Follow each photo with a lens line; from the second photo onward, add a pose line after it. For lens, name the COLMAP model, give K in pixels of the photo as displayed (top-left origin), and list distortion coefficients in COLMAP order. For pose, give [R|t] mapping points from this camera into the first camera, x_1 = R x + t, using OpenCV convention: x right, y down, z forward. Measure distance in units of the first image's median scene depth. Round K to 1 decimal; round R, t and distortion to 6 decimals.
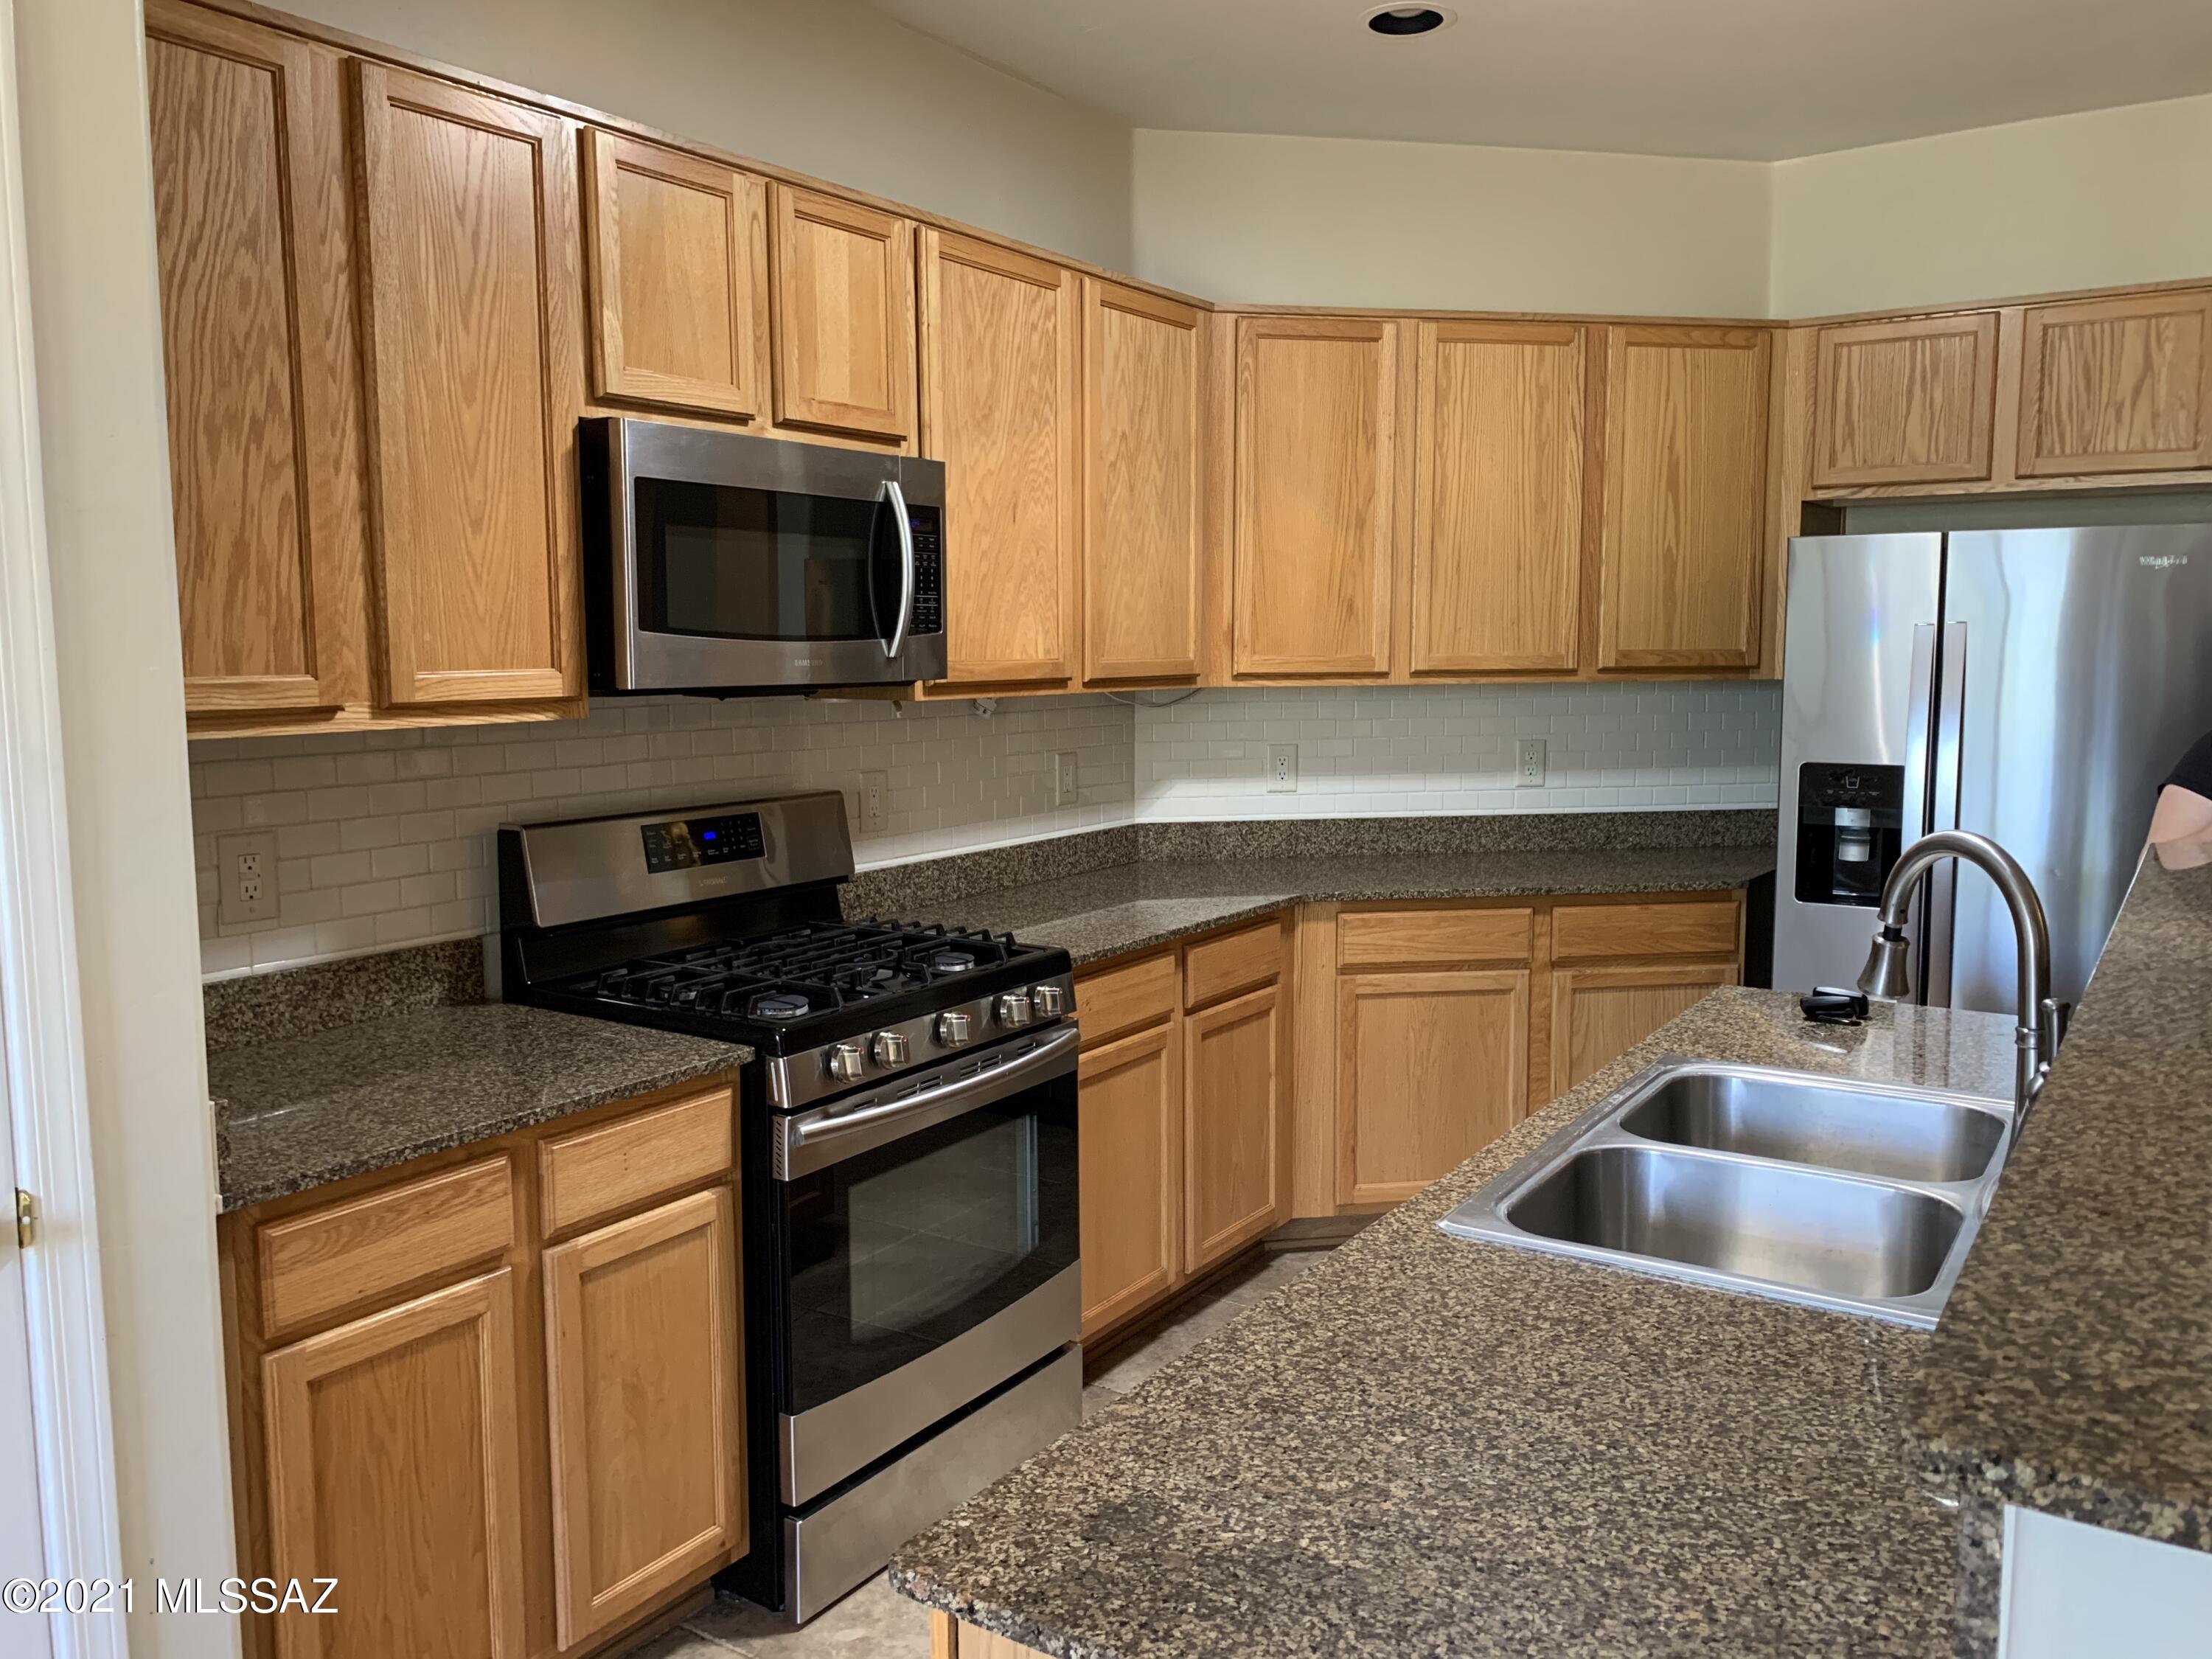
lens RADIAL K [[1701.9, 0, 1105.7], [0, 1701.9, 823.5], [0, 0, 1]] dist [0.048404, -0.056894]
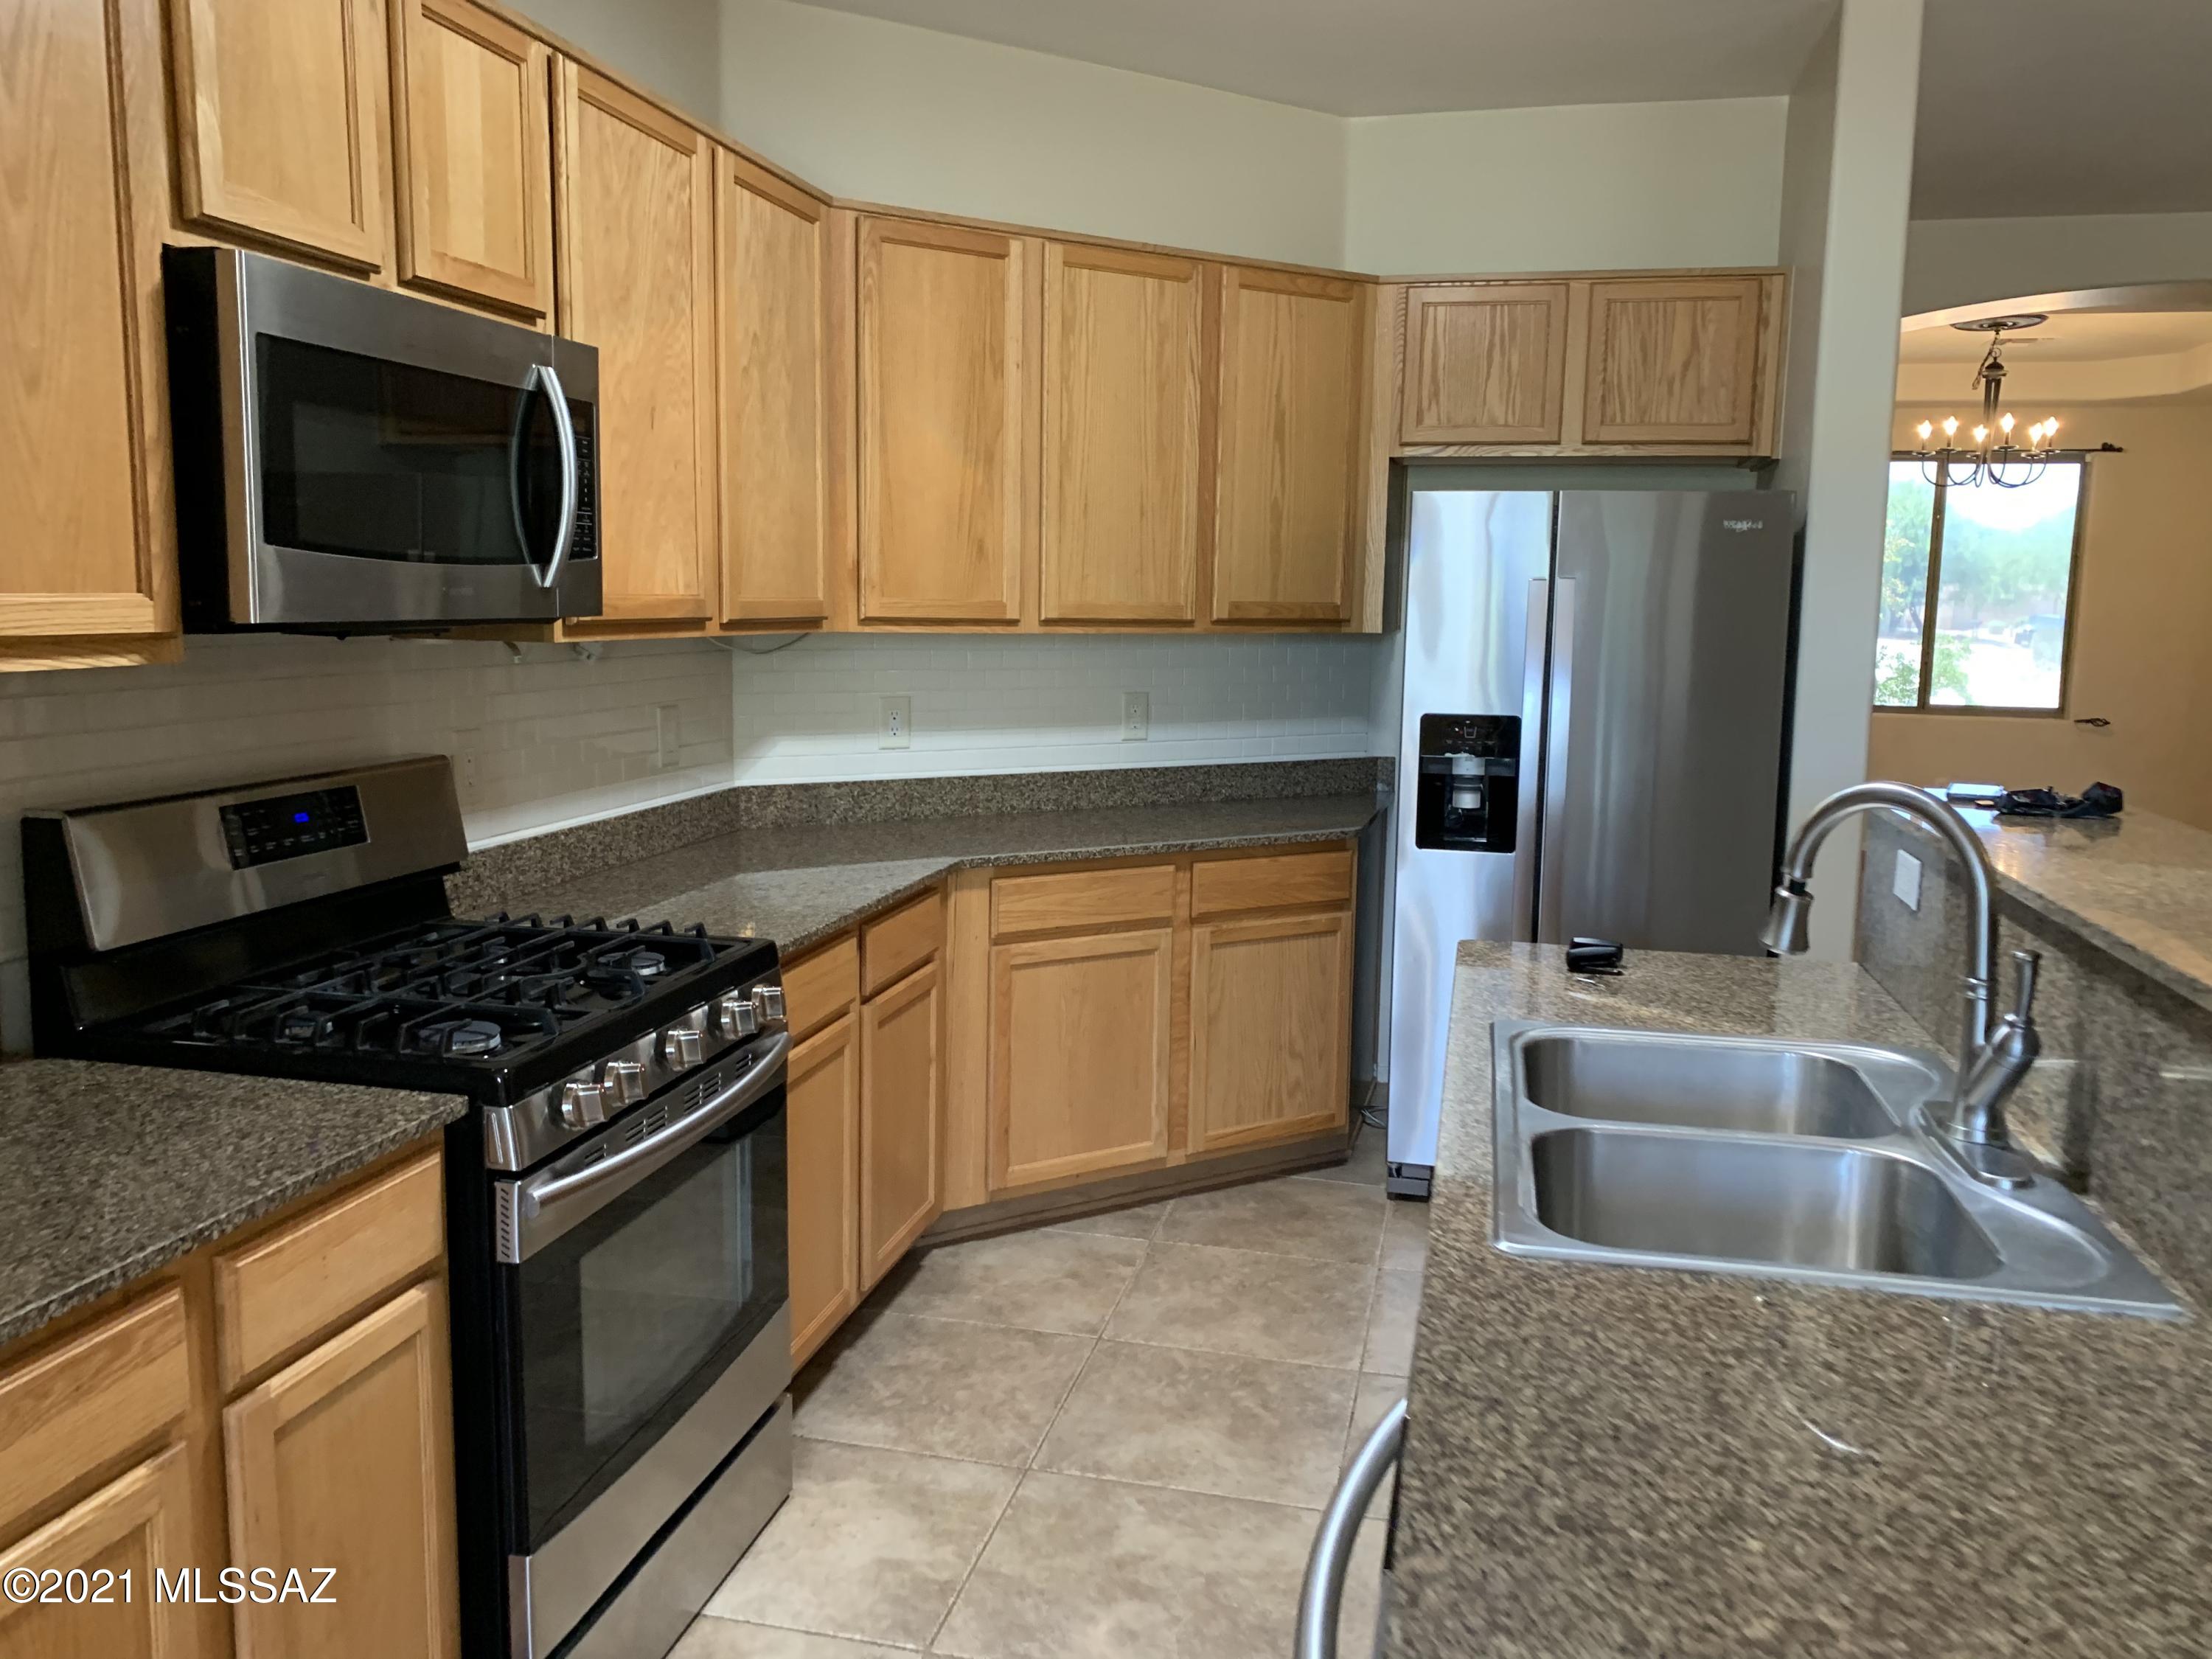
lens RADIAL K [[1701.9, 0, 1117.1], [0, 1701.9, 820.6], [0, 0, 1]] dist [0.048404, -0.056894]
pose [[0.932833, -0.029207, 0.359123, -0.149407], [0.019549, 0.999344, 0.030496, -0.006830], [-0.359778, -0.021427, 0.932792, 0.131445]]
